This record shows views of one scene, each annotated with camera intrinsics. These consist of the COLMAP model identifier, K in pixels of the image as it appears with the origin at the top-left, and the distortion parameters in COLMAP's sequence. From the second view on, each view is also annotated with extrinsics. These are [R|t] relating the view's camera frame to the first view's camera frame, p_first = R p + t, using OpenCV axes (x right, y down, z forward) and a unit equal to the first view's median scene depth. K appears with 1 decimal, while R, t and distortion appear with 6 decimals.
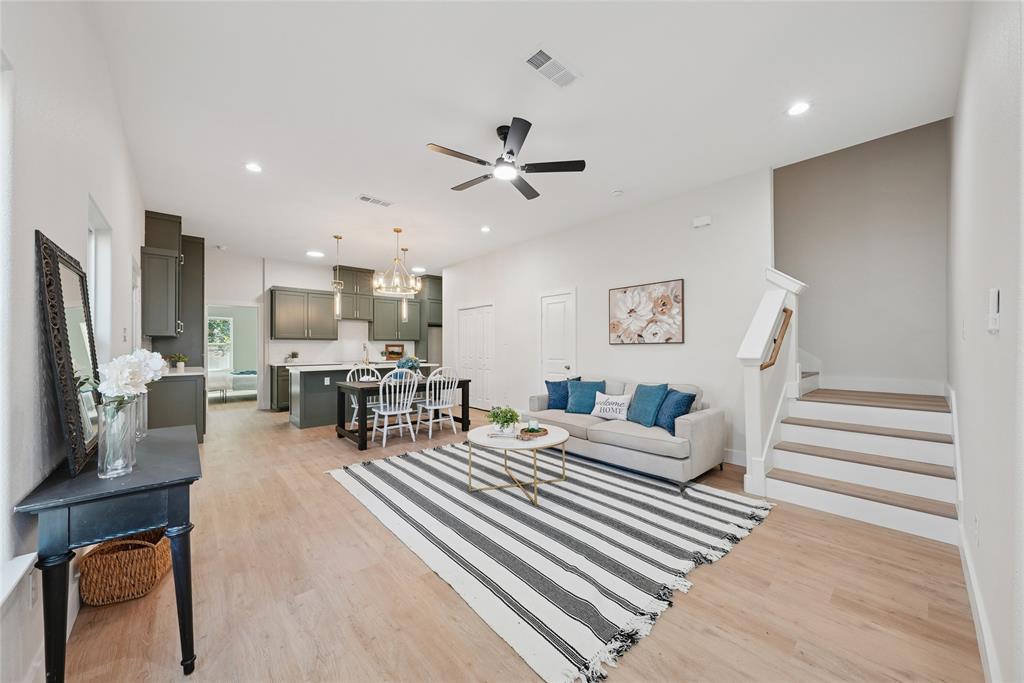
lens RADIAL K [[371.9, 0, 517.0], [0, 371.9, 345.2], [0, 0, 1]] dist [-0.000027, 0.000008]
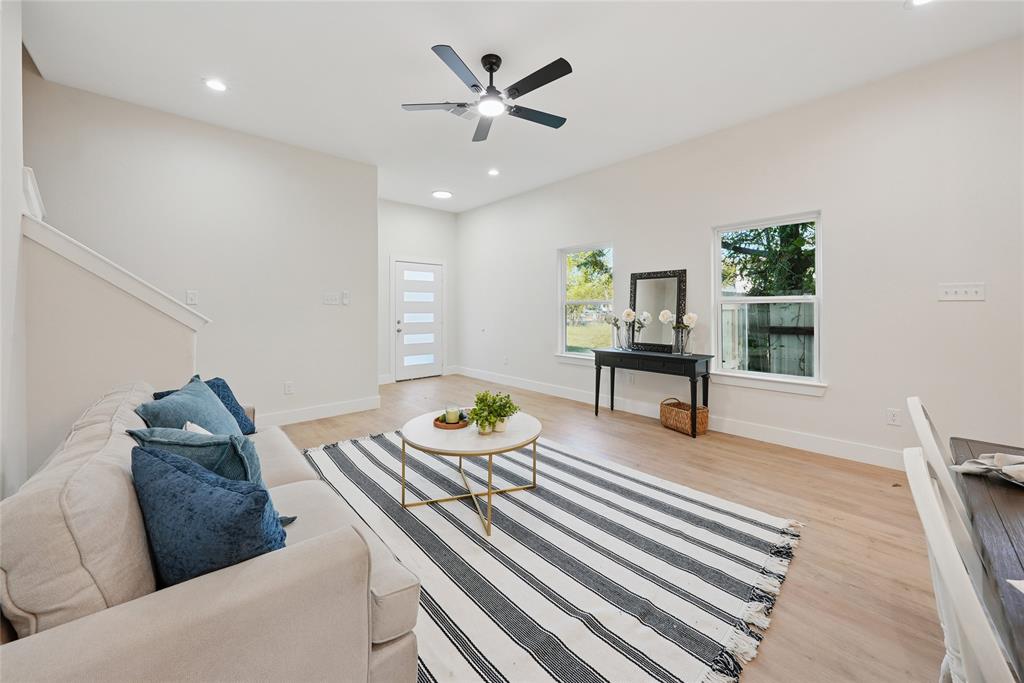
lens RADIAL K [[374.6, 0, 516.5], [0, 374.6, 308.3], [0, 0, 1]] dist [-0.002270, -0.000119]
pose [[-0.999514, 0.003412, -0.030973, -0.042299], [0.003580, 0.999979, -0.005368, 0.005128], [0.030954, -0.005476, -0.999506, 1.201057]]
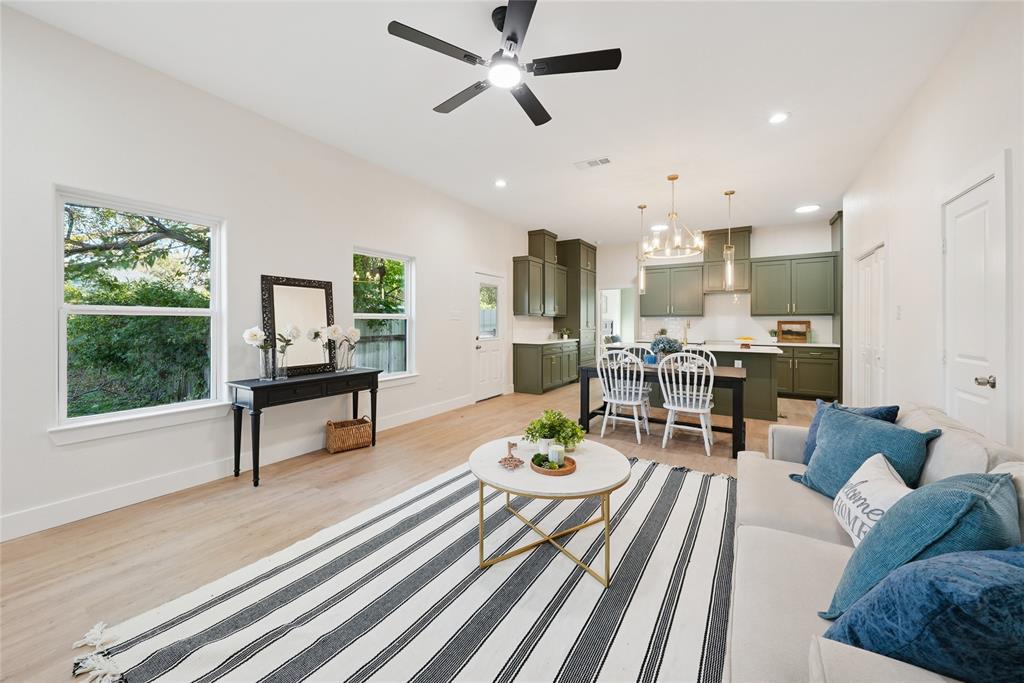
lens RADIAL K [[371.9, 0, 505.8], [0, 371.9, 323.4], [0, 0, 1]] dist [-0.001554, -0.000106]
pose [[0.266778, 0.001690, -0.963756, 0.412717], [0.001139, 0.999997, 0.002068, 0.001959], [0.963757, -0.001649, 0.266776, 0.519751]]
